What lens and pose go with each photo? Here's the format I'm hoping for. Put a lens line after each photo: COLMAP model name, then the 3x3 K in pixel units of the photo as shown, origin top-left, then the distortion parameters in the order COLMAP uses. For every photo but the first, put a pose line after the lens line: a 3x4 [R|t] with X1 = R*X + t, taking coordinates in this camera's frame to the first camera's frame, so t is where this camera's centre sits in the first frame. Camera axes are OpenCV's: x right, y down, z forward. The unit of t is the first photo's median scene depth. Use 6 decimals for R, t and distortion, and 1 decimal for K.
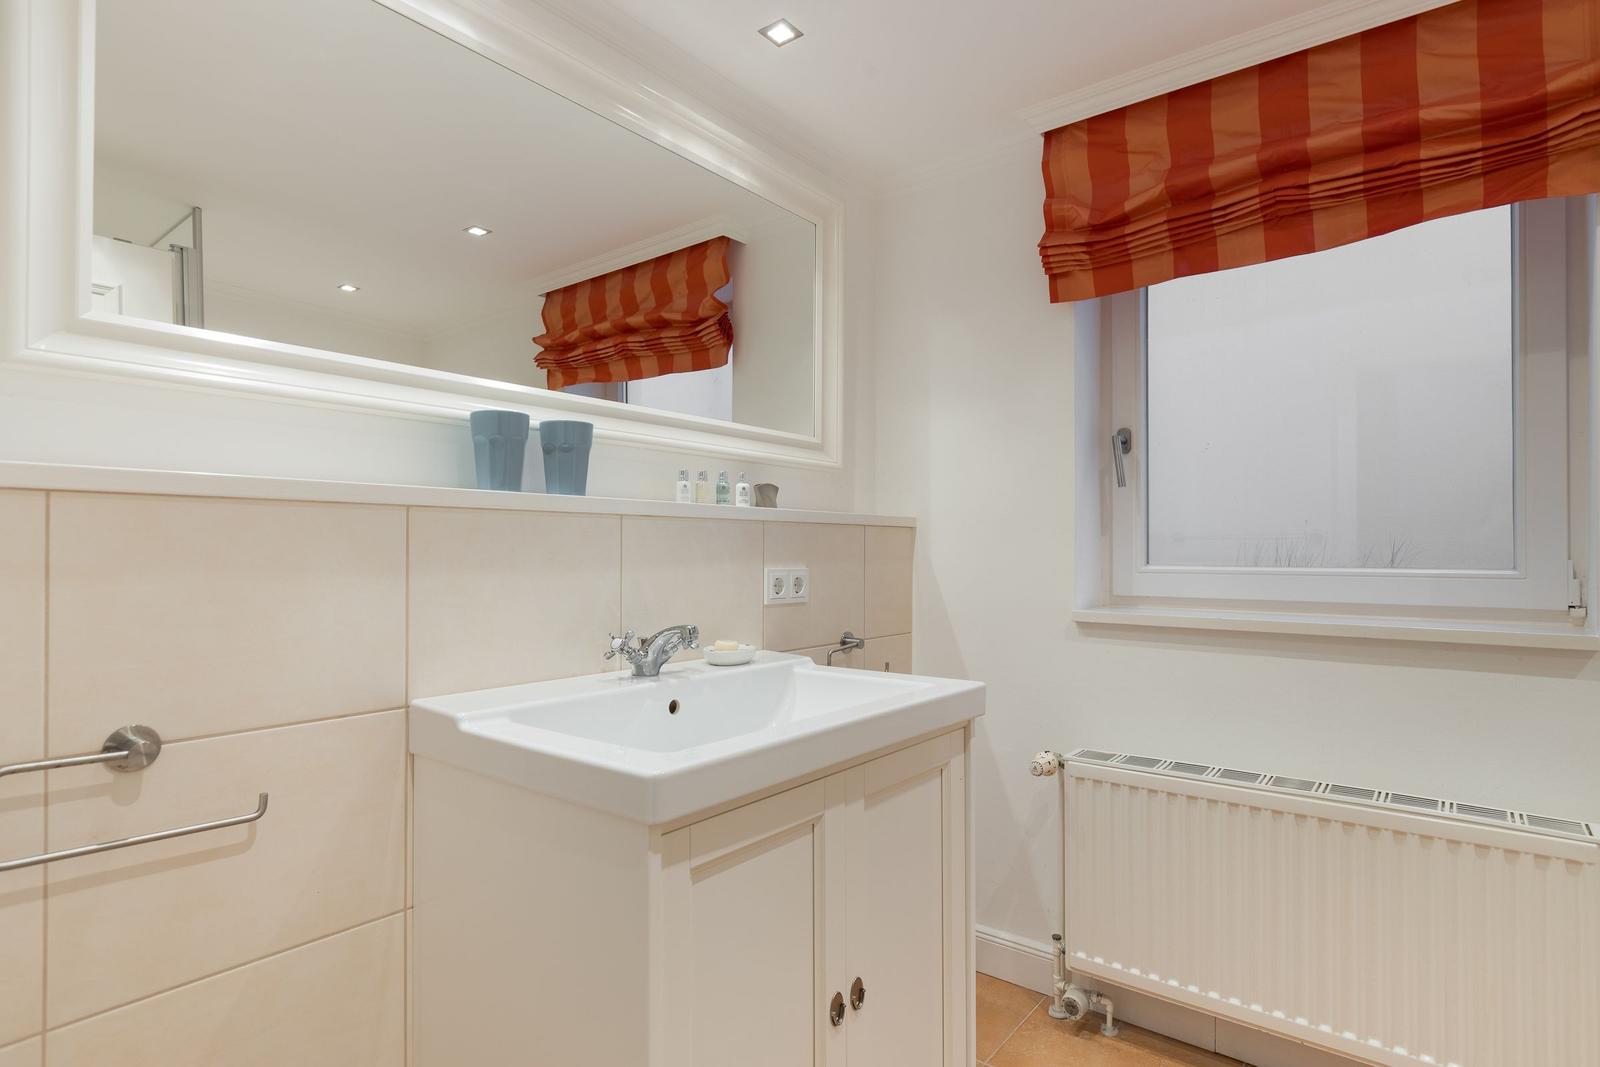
lens RADIAL K [[830.4, 0, 799.4], [0, 830.4, 539.2], [0, 0, 1]] dist [-0.001194, 0.000381]
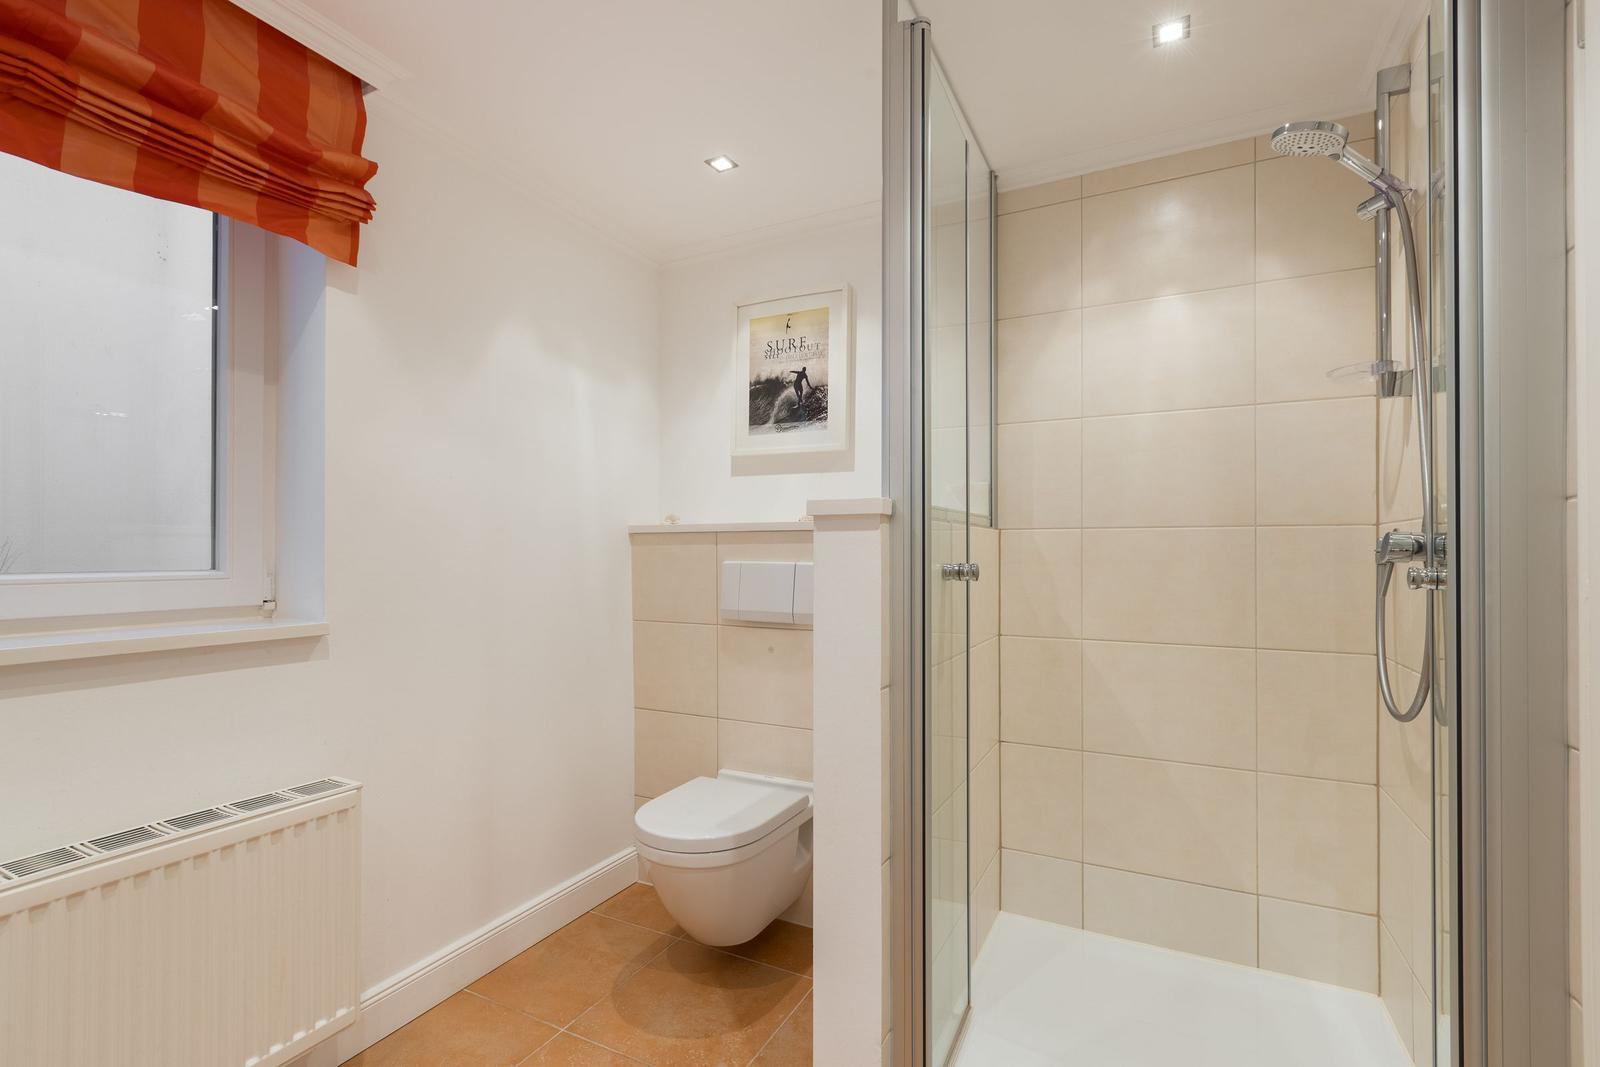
lens RADIAL K [[740.9, 0, 798.8], [0, 740.9, 541.9], [0, 0, 1]] dist [0.003508, 0.000680]
pose [[-0.207292, 0.011442, 0.978212, -0.221959], [-0.012307, 0.999822, -0.014303, 0.005415], [-0.978202, -0.015003, -0.207114, 0.495346]]
